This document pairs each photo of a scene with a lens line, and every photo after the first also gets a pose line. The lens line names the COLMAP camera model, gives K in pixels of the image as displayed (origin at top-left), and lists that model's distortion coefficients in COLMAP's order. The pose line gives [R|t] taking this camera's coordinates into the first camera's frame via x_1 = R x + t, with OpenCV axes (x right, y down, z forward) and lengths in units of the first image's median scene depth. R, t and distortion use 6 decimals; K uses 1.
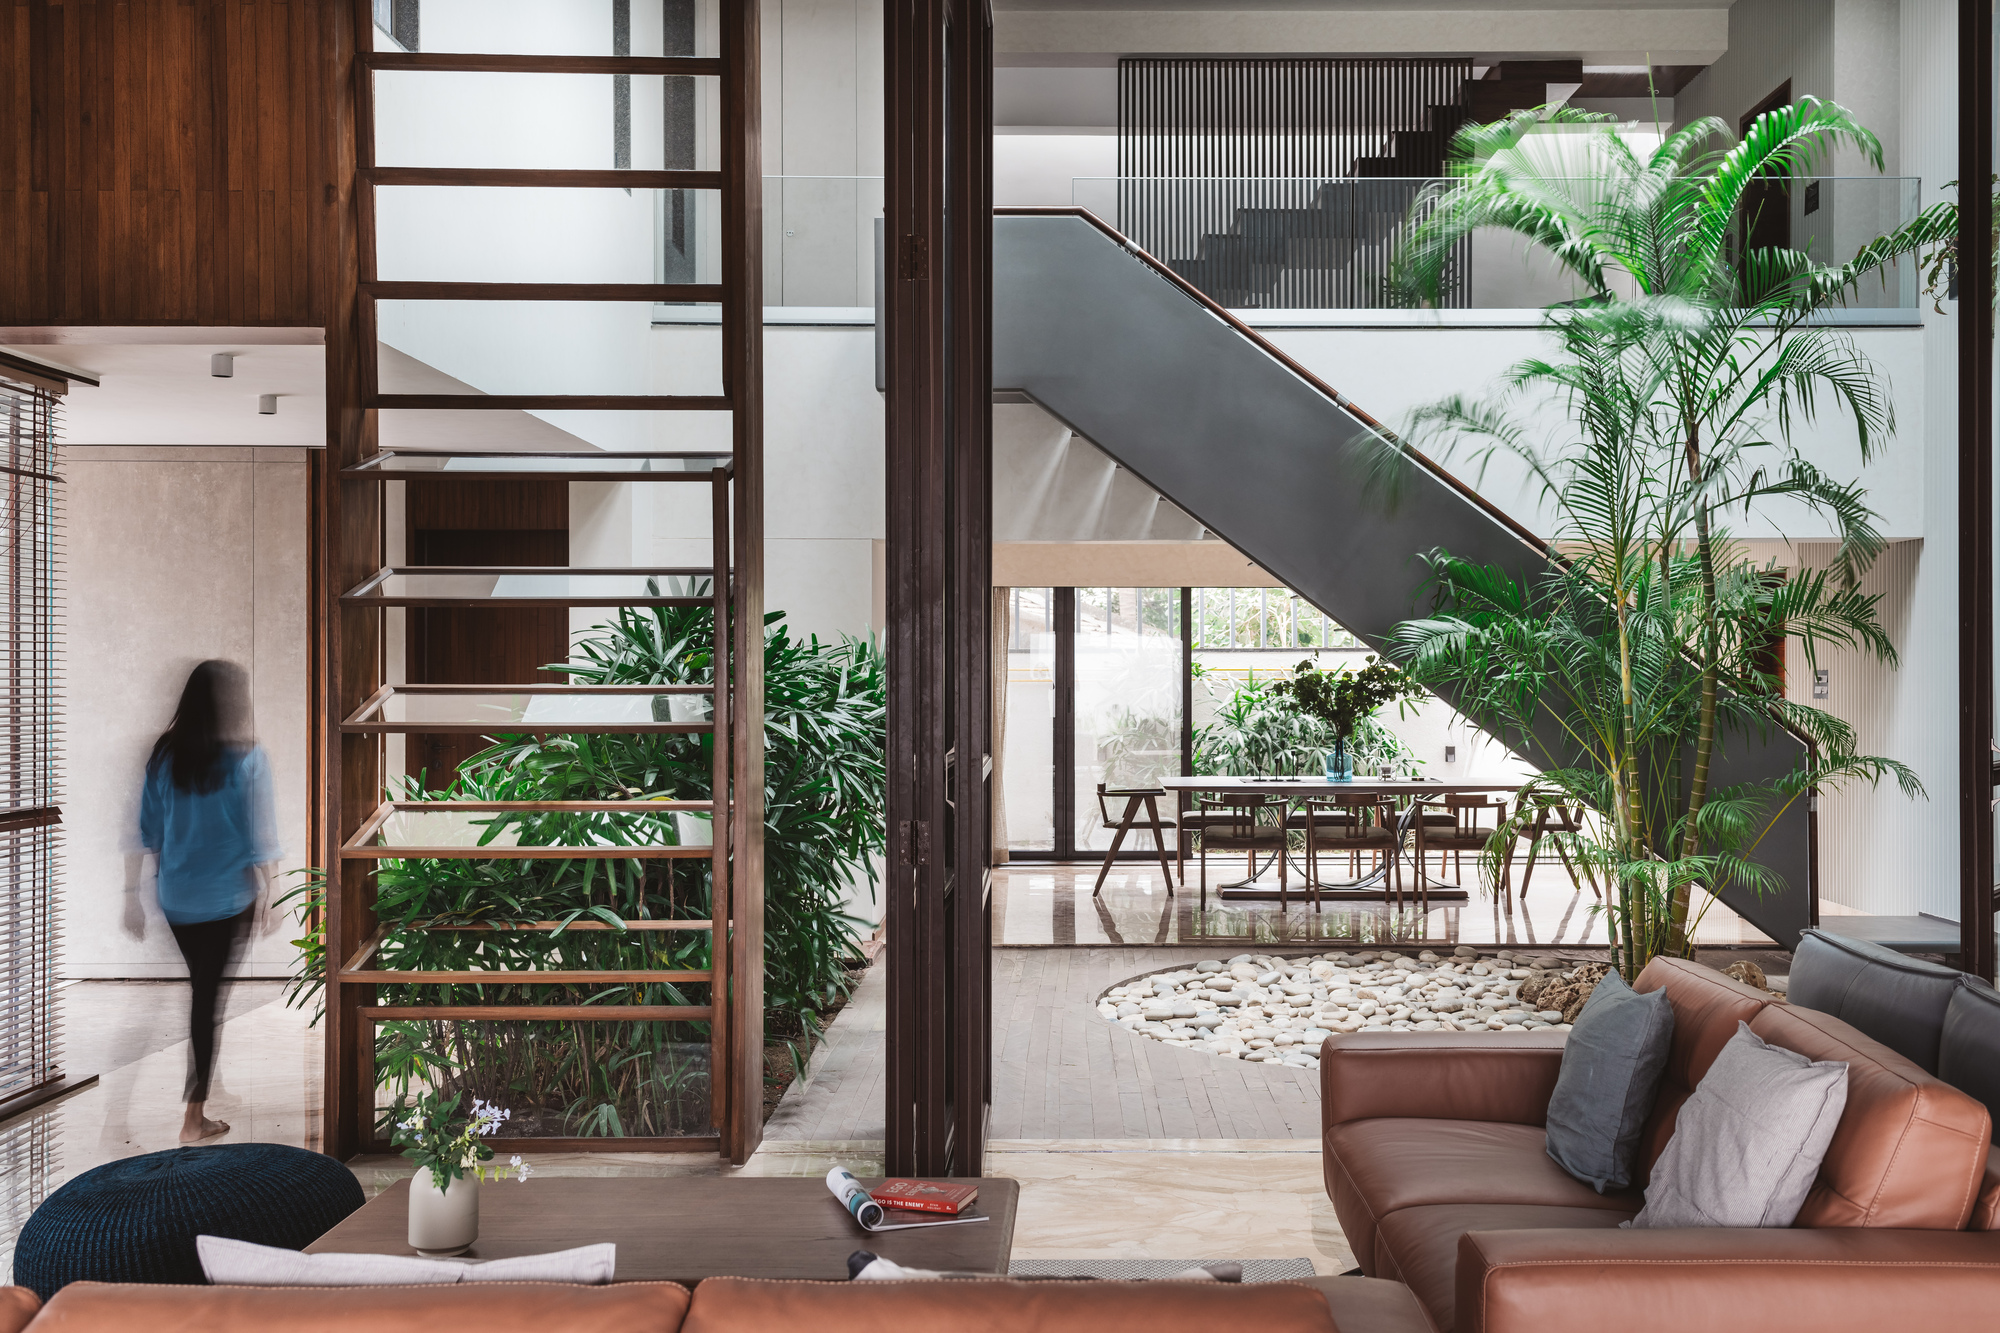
lens RADIAL K [[1922.9, 0, 996.4], [0, 1922.9, 709.1], [0, 0, 1]] dist [0.023099, -0.002450]
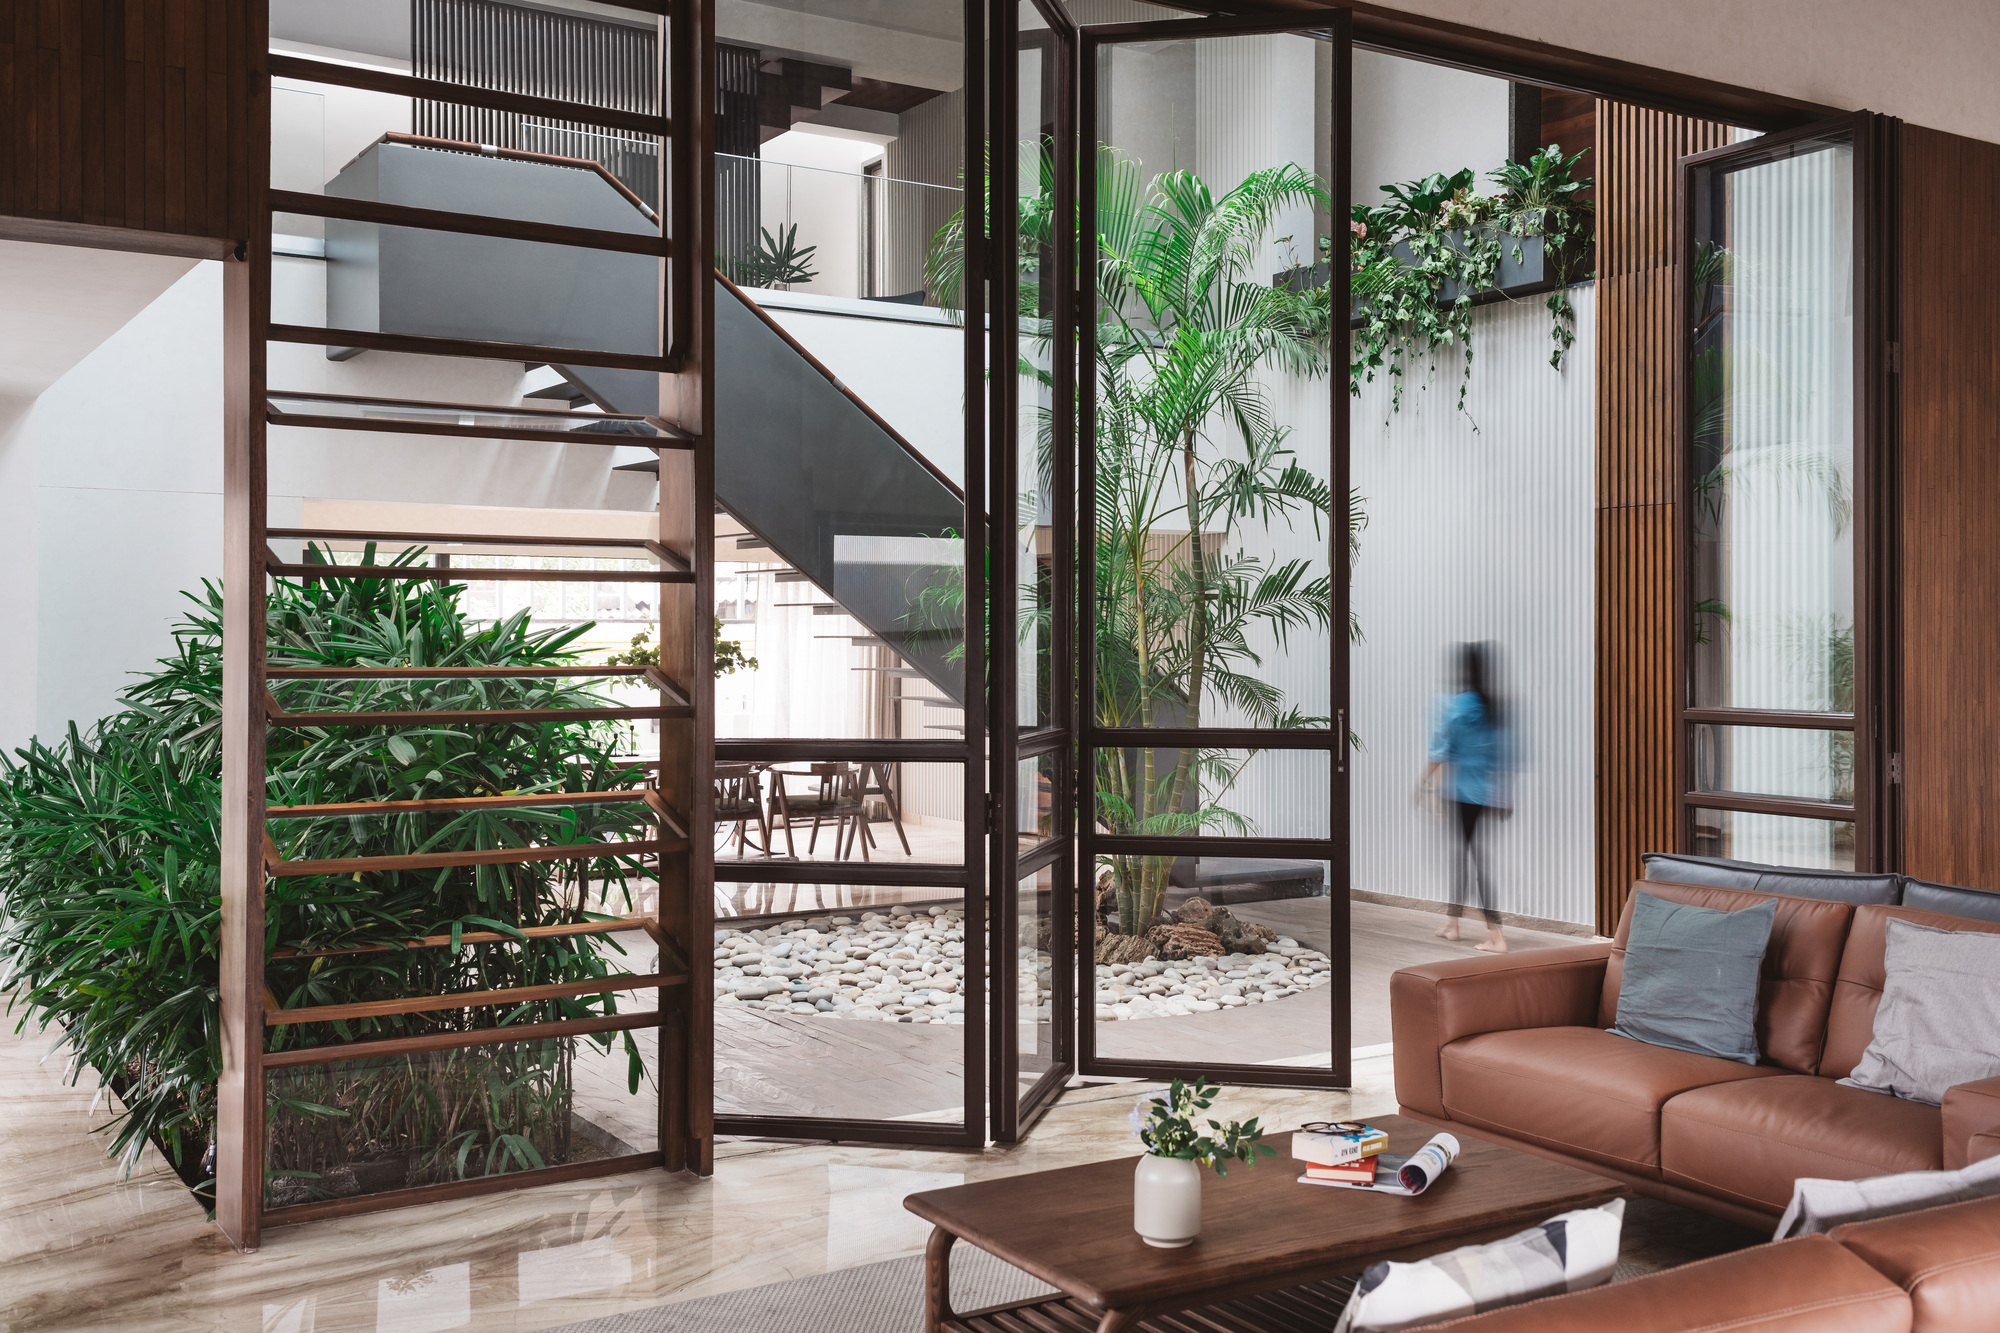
lens RADIAL K [[1964.9, 0, 1000.0], [0, 1964.9, 666.5], [0, 0, 1]] dist [0.002534, 0.014534]
pose [[0.846306, -0.006675, 0.532655, -0.352188], [0.009612, 0.999950, -0.002742, -0.005780], [-0.532610, 0.007440, 0.846328, 0.073002]]
